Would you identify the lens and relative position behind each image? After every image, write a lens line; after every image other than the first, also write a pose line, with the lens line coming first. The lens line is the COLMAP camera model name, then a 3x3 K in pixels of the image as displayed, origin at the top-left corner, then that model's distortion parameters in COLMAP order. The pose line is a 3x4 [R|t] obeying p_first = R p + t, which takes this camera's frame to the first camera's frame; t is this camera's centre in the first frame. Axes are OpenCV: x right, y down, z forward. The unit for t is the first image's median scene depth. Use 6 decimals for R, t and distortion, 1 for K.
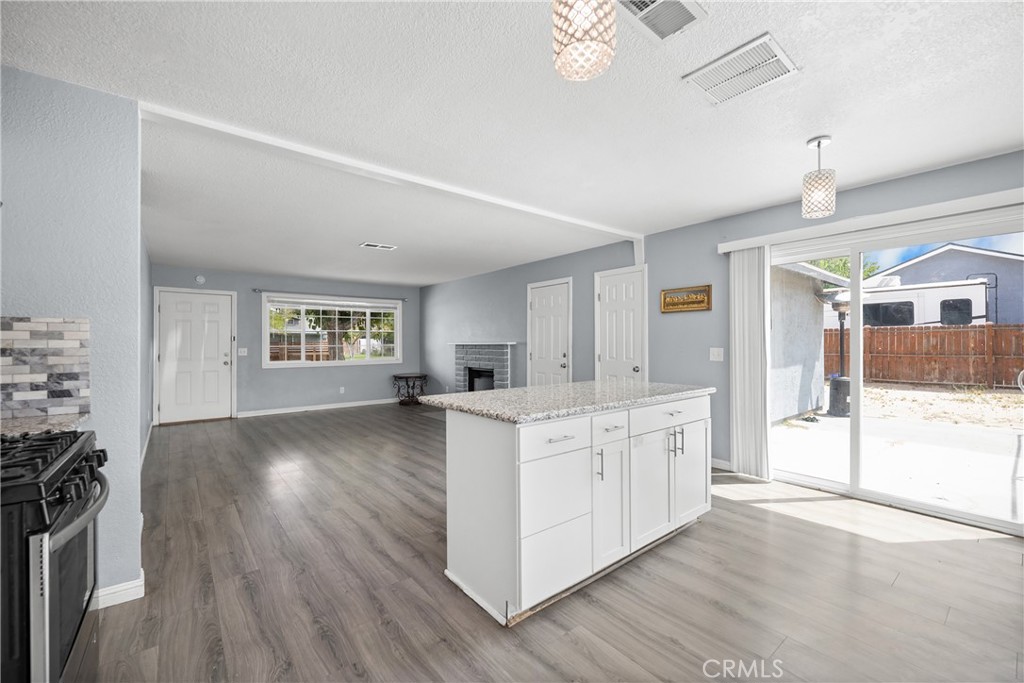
lens RADIAL K [[415.3, 0, 512.0], [0, 415.3, 341.5], [0, 0, 1]] dist [0.000151, -0.000169]
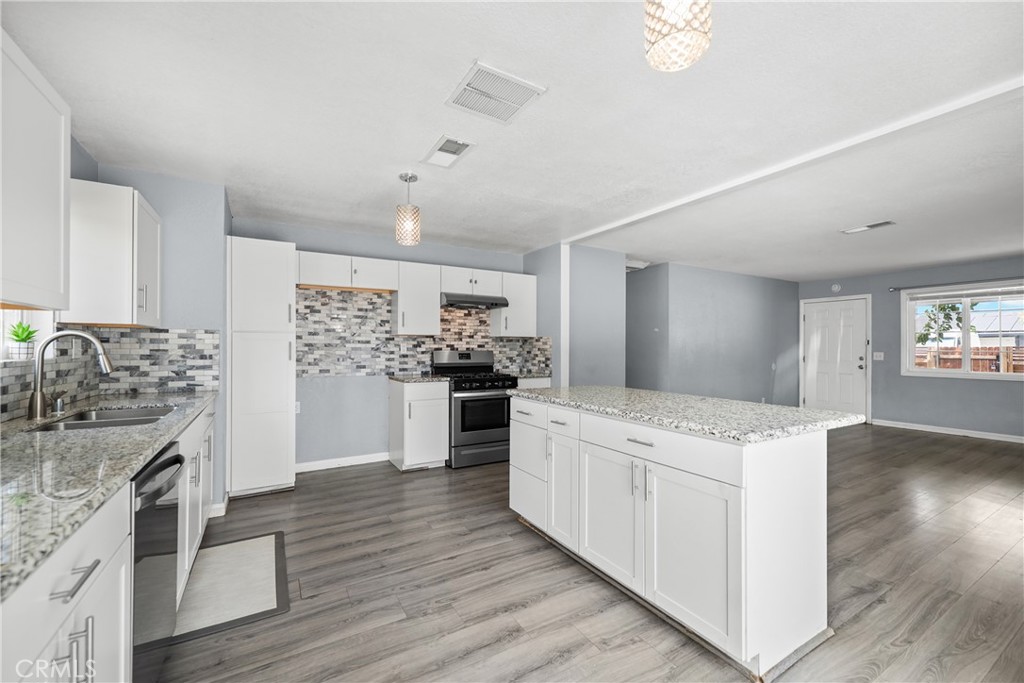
lens RADIAL K [[415.3, 0, 512.0], [0, 415.3, 341.5], [0, 0, 1]] dist [0.000151, -0.000169]
pose [[-0.148397, -0.010197, -0.988875, 0.765120], [0.001325, 0.999944, -0.010510, 0.000286], [0.988927, -0.002870, -0.148376, 0.574105]]
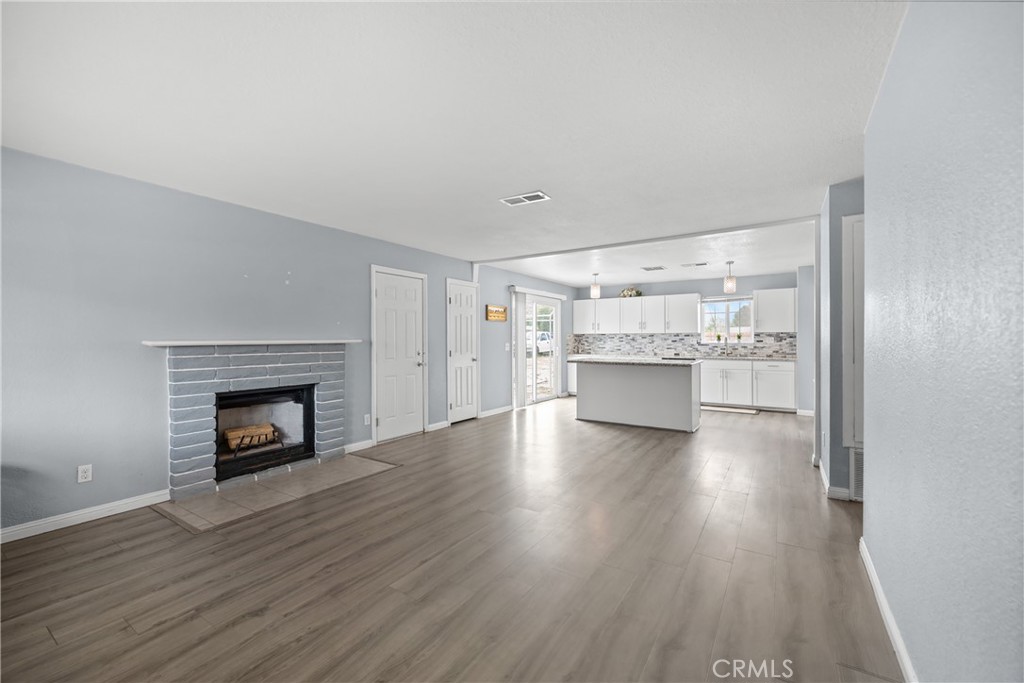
lens RADIAL K [[415.3, 0, 512.0], [0, 415.3, 341.5], [0, 0, 1]] dist [0.000151, -0.000169]
pose [[-0.303095, -0.000537, 0.952960, -1.273188], [0.000575, 1.000000, 0.000747, 0.007485], [-0.952960, 0.000775, -0.303095, 1.613177]]
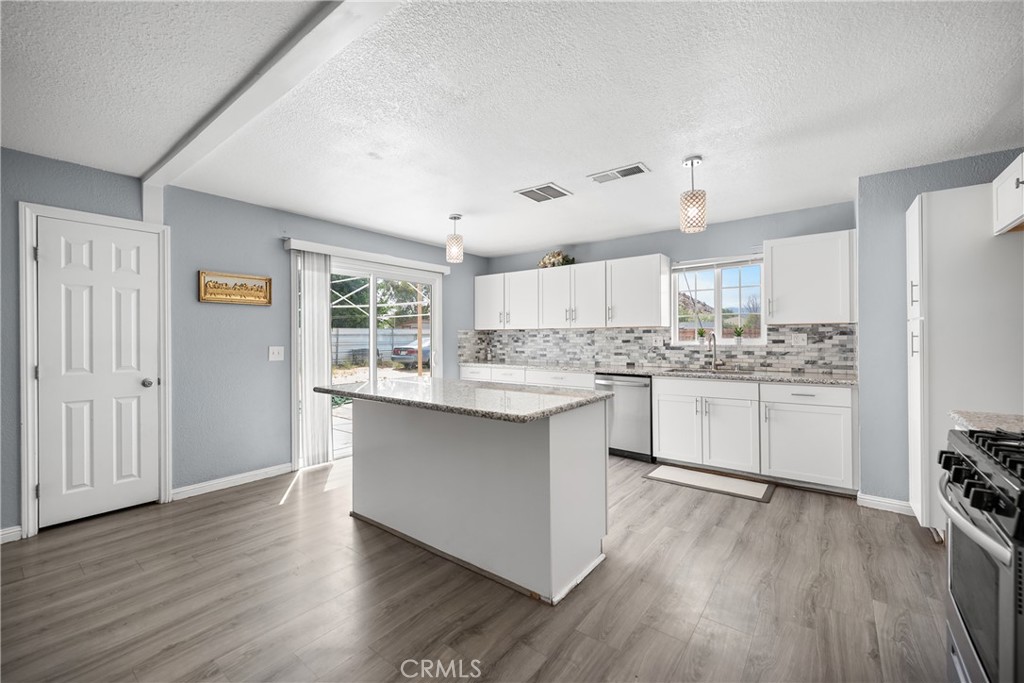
lens RADIAL K [[417.5, 0, 511.0], [0, 417.5, 338.1], [0, 0, 1]] dist [-0.000987, -0.000034]
pose [[-0.231214, 0.004714, 0.972892, -0.578032], [0.003257, 0.999986, -0.004071, 0.001521], [-0.972897, 0.002227, -0.231226, 0.749311]]
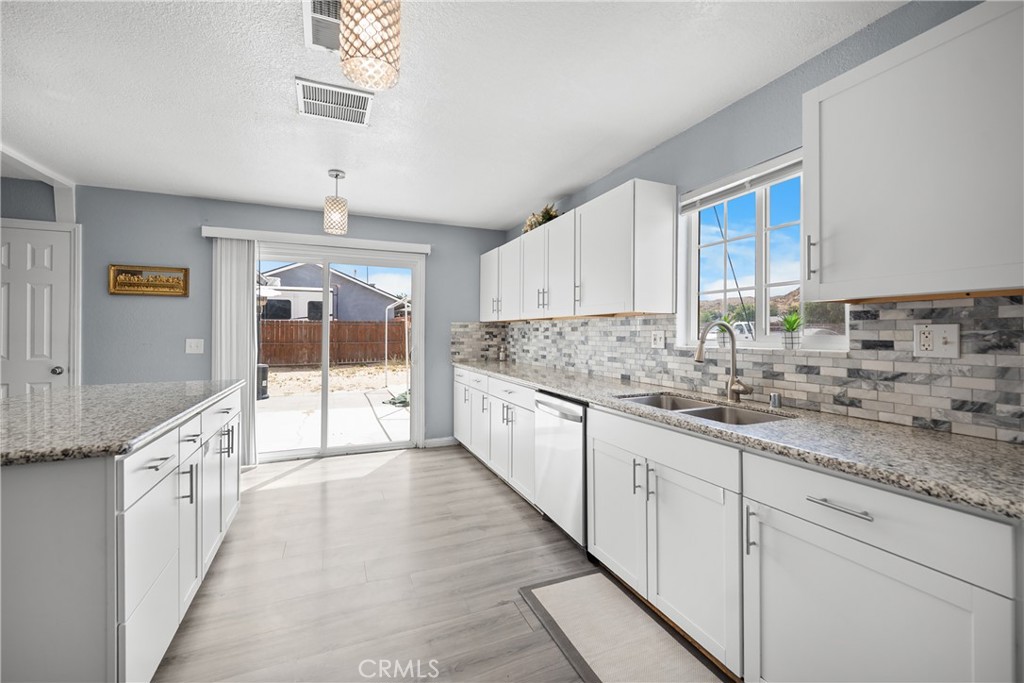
lens RADIAL K [[419.3, 0, 508.6], [0, 419.3, 332.1], [0, 0, 1]] dist [-0.000289, -0.000067]
pose [[0.273433, 0.006024, 0.961872, -0.214234], [-0.006705, 0.999968, -0.004357, -0.000296], [-0.961868, -0.005258, 0.273464, 0.097154]]
